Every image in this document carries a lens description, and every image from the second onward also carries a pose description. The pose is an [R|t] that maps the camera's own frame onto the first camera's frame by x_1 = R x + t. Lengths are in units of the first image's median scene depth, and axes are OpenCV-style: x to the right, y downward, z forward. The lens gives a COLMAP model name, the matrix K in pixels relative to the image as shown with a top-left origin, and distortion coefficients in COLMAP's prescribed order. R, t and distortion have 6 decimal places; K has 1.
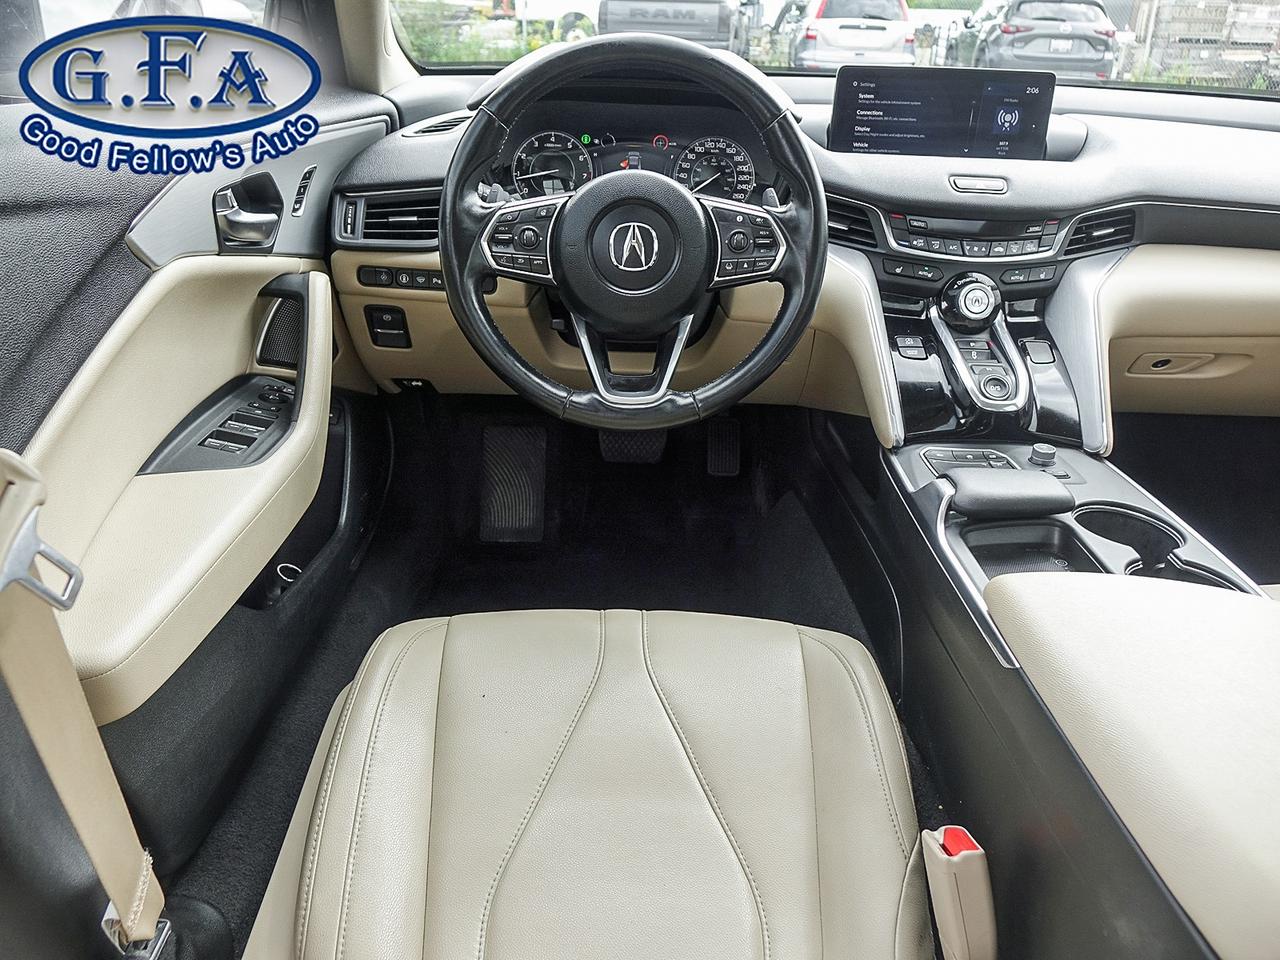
lens RADIAL K [[979.0, 0, 640.0], [0, 979.0, 480.0], [0, 0, 1]] dist [-0.008218, -0.000241]
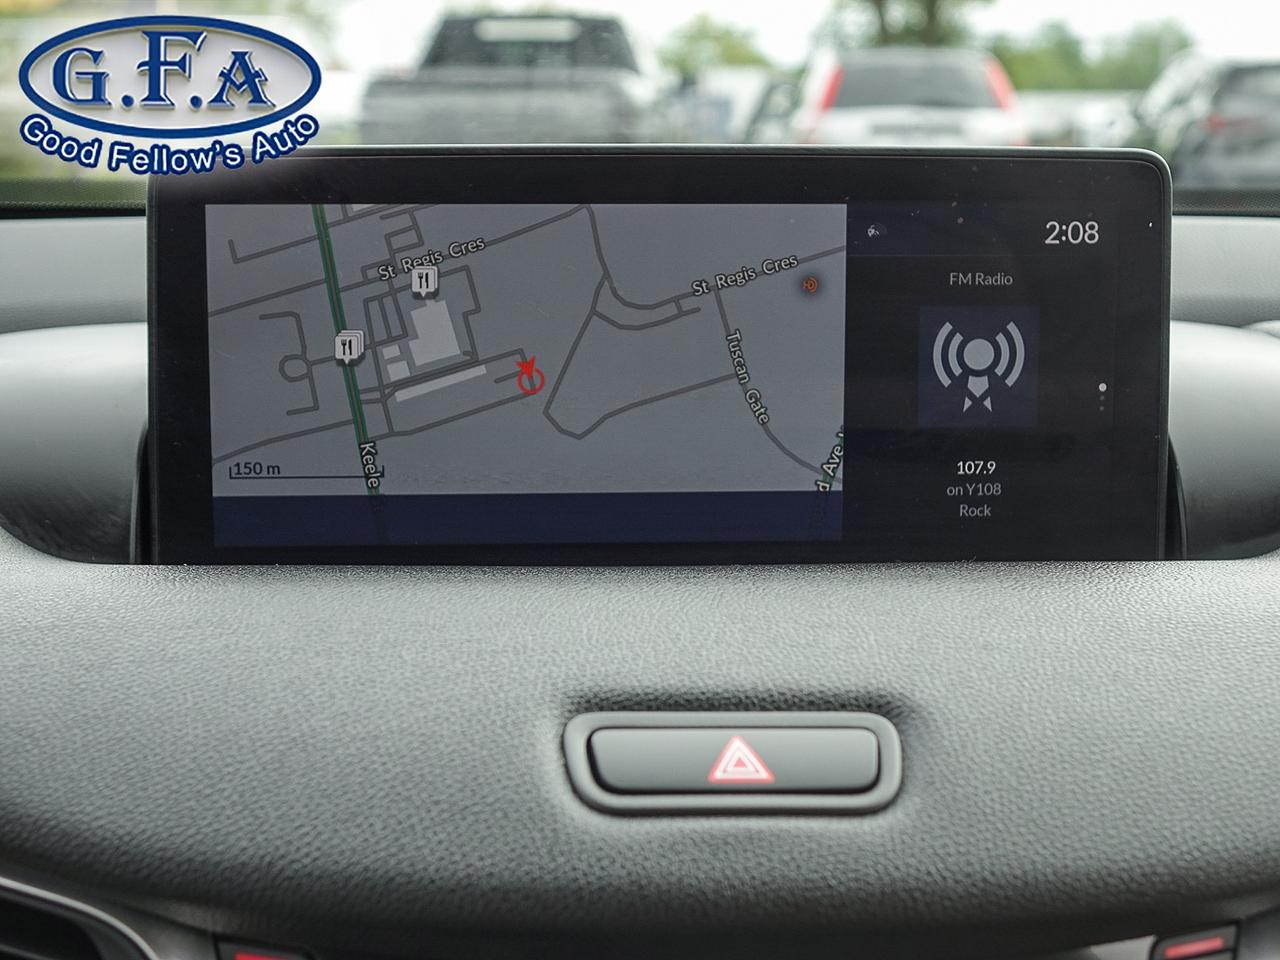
lens RADIAL K [[2181.1, 0, 640.0], [0, 2181.1, 480.0], [0, 0, 1]] dist [0.138133, -2.020722]
pose [[0.997215, -0.041953, 0.061662, 0.303921], [0.057429, 0.959444, -0.275988, -0.241842], [-0.047583, 0.278760, 0.959181, 0.615871]]
